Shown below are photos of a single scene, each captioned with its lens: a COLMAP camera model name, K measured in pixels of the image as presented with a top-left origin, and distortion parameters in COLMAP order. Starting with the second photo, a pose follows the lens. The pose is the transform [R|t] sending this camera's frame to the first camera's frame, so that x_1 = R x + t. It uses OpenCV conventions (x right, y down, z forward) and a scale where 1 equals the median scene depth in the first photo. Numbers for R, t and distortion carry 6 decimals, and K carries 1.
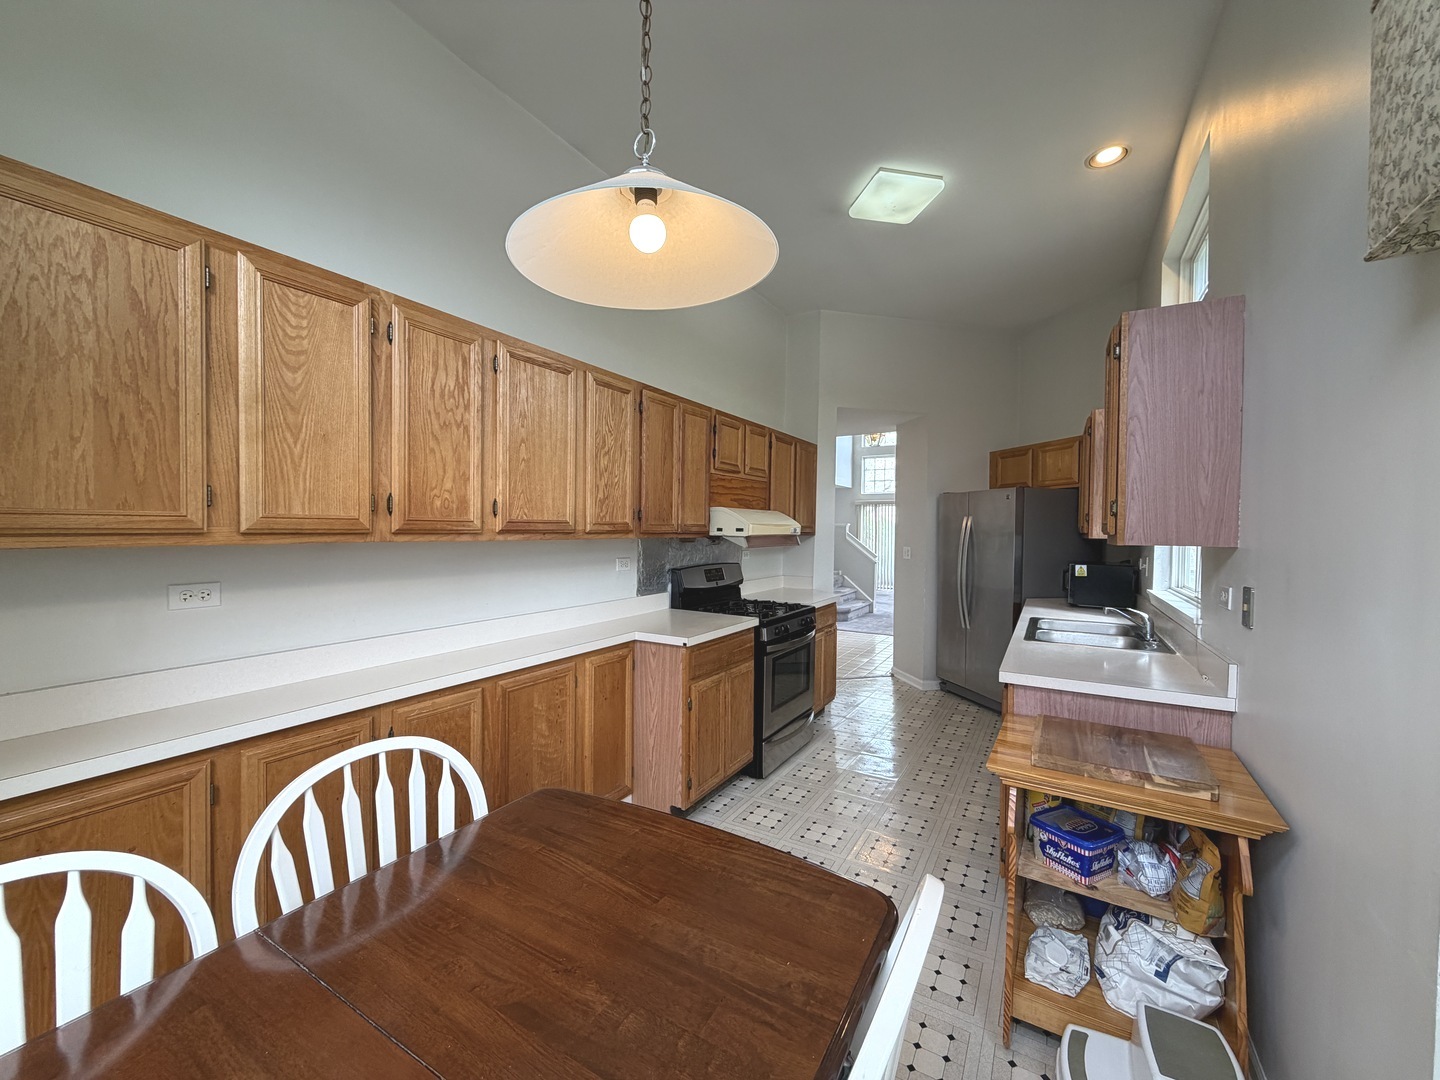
lens RADIAL K [[562.7, 0, 720.3], [0, 562.7, 537.7], [0, 0, 1]] dist [-0.021296, 0.003263]
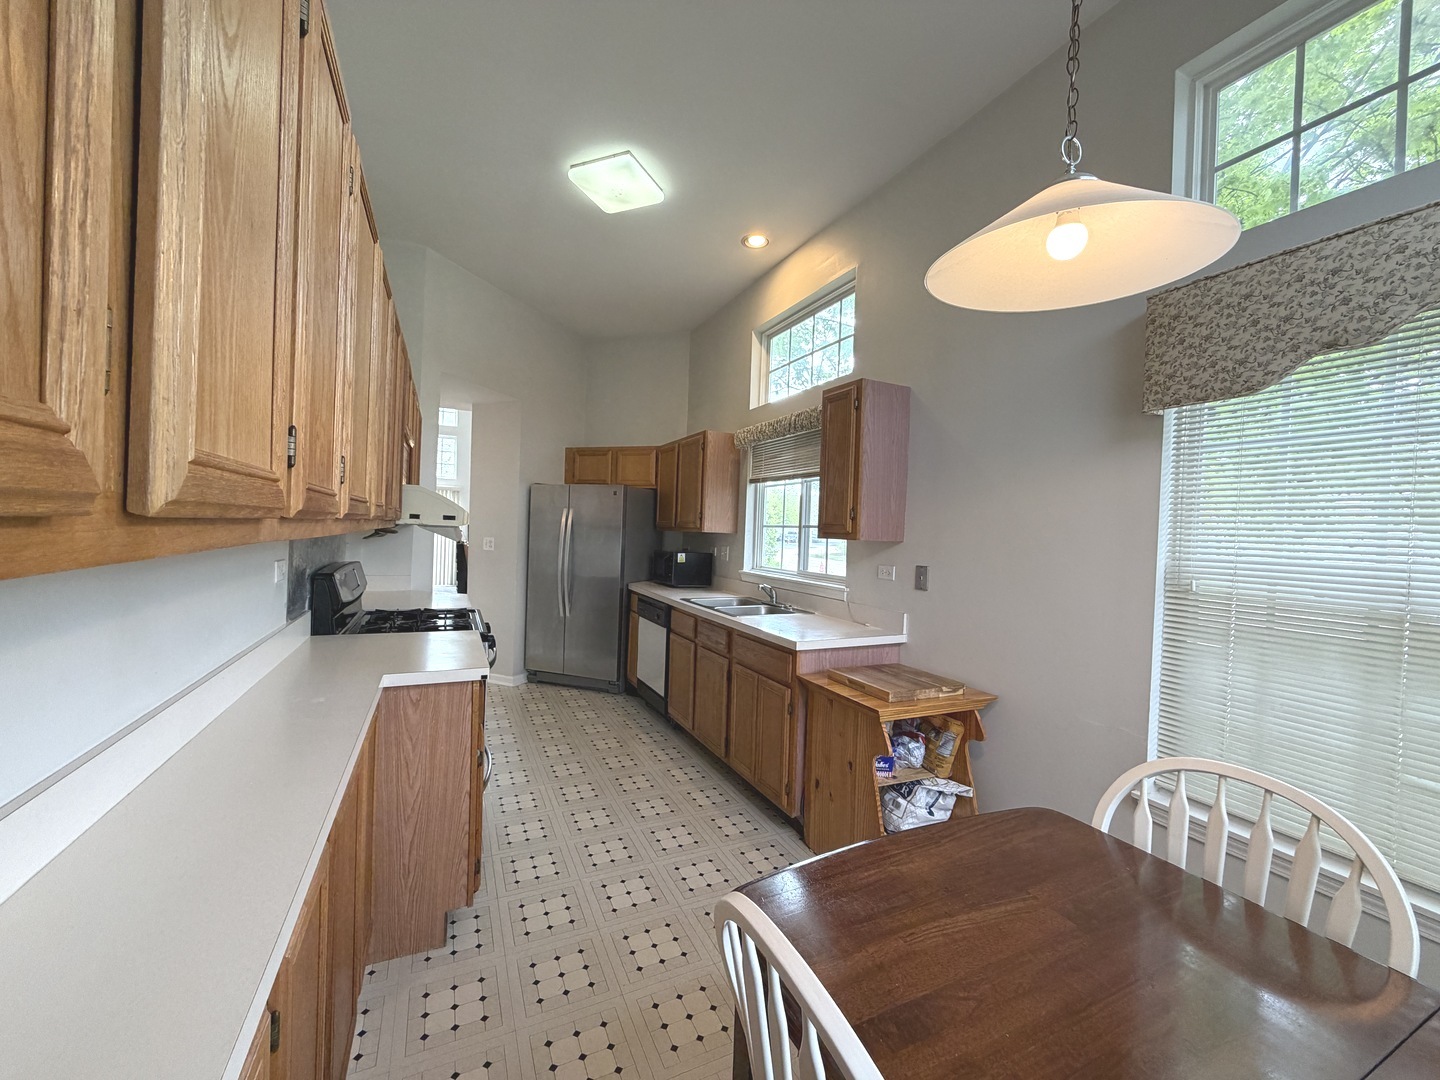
lens RADIAL K [[562.7, 0, 714.5], [0, 562.7, 537.1], [0, 0, 1]] dist [-0.021296, 0.003263]
pose [[0.557021, 0.001564, 0.830497, -0.445045], [-0.018463, 0.999774, 0.010500, -0.002367], [-0.830293, -0.021182, 0.556925, 0.322320]]
